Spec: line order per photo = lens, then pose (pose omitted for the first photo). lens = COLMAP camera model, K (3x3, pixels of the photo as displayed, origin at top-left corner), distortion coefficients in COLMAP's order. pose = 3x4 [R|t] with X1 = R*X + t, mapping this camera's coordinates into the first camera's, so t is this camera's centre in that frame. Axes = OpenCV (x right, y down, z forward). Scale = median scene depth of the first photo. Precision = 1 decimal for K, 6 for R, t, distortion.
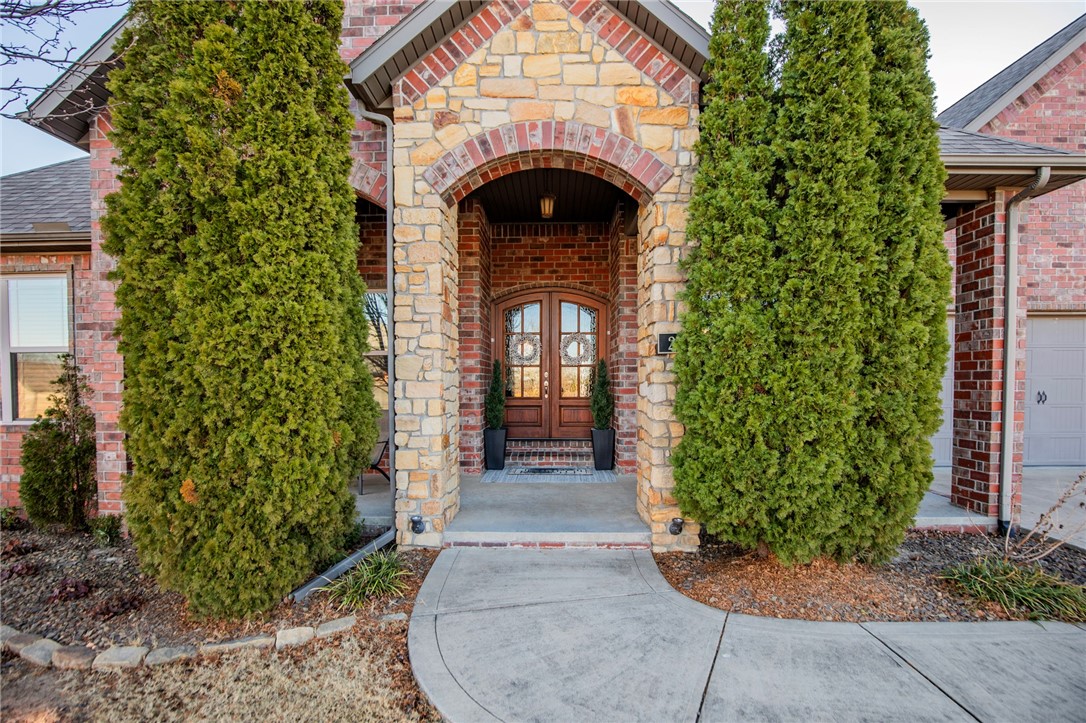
lens RADIAL K [[514.7, 0, 543.5], [0, 514.7, 363.2], [0, 0, 1]] dist [-0.023580, 0.000426]
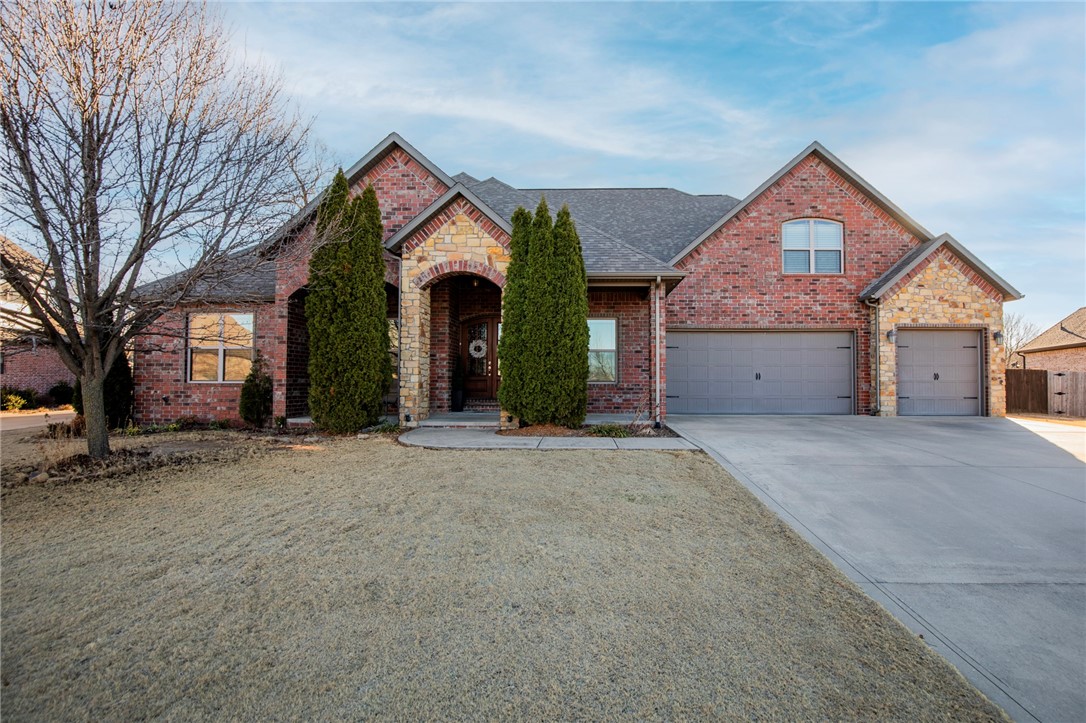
lens RADIAL K [[514.7, 0, 571.3], [0, 514.7, 332.2], [0, 0, 1]] dist [-0.023580, 0.000426]
pose [[0.999962, 0.002950, -0.008239, 0.584887], [-0.003471, 0.997943, -0.064006, 0.054404], [0.008033, 0.064032, 0.997916, -1.557026]]
